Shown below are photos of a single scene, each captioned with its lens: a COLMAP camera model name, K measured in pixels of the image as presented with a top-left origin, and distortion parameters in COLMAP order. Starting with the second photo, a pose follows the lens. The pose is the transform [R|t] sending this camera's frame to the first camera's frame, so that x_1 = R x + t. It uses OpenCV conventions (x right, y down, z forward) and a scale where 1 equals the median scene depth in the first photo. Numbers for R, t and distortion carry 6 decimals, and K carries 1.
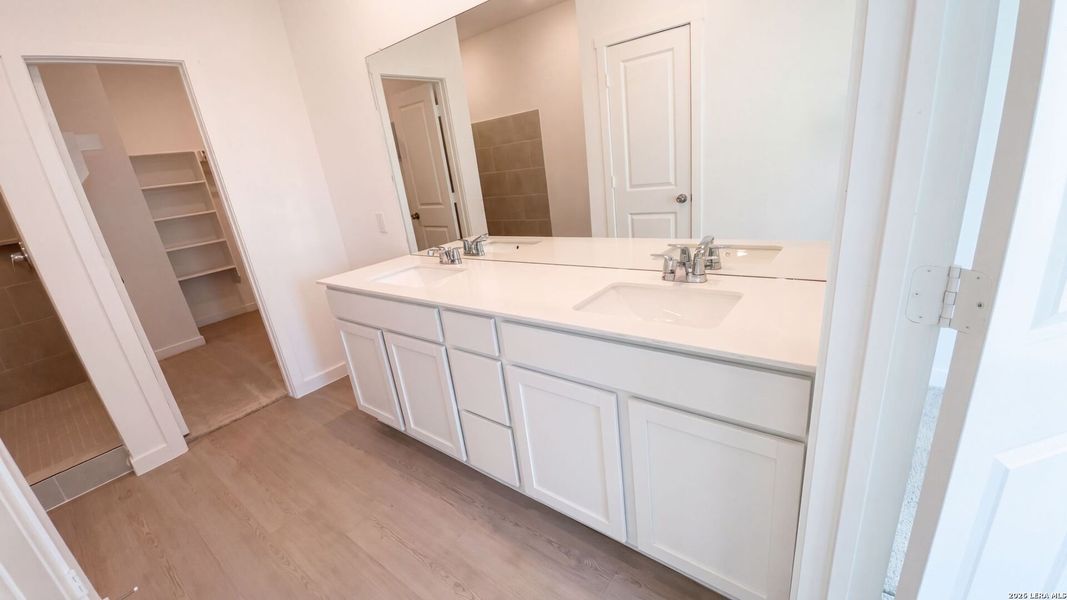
lens RADIAL K [[421.8, 0, 530.3], [0, 421.8, 301.3], [0, 0, 1]] dist [0.014128, -0.019374]
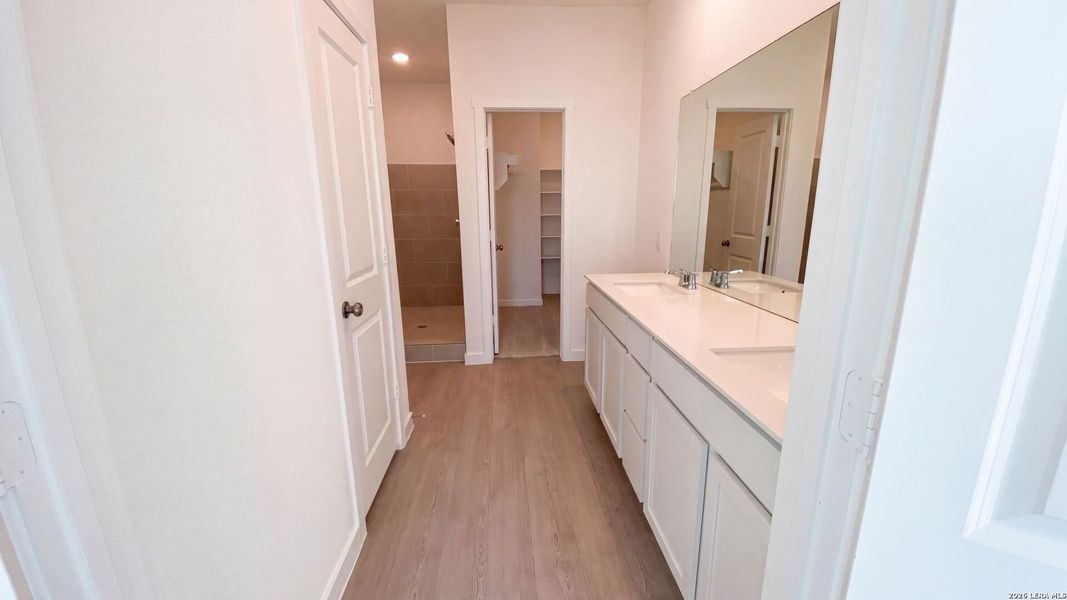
lens RADIAL K [[421.8, 0, 530.3], [0, 421.8, 301.3], [0, 0, 1]] dist [0.014128, -0.019374]
pose [[0.652939, 0.272530, -0.706681, 0.274757], [-0.303586, 0.948963, 0.085466, -0.026683], [0.693906, 0.158734, 0.702351, -0.003319]]
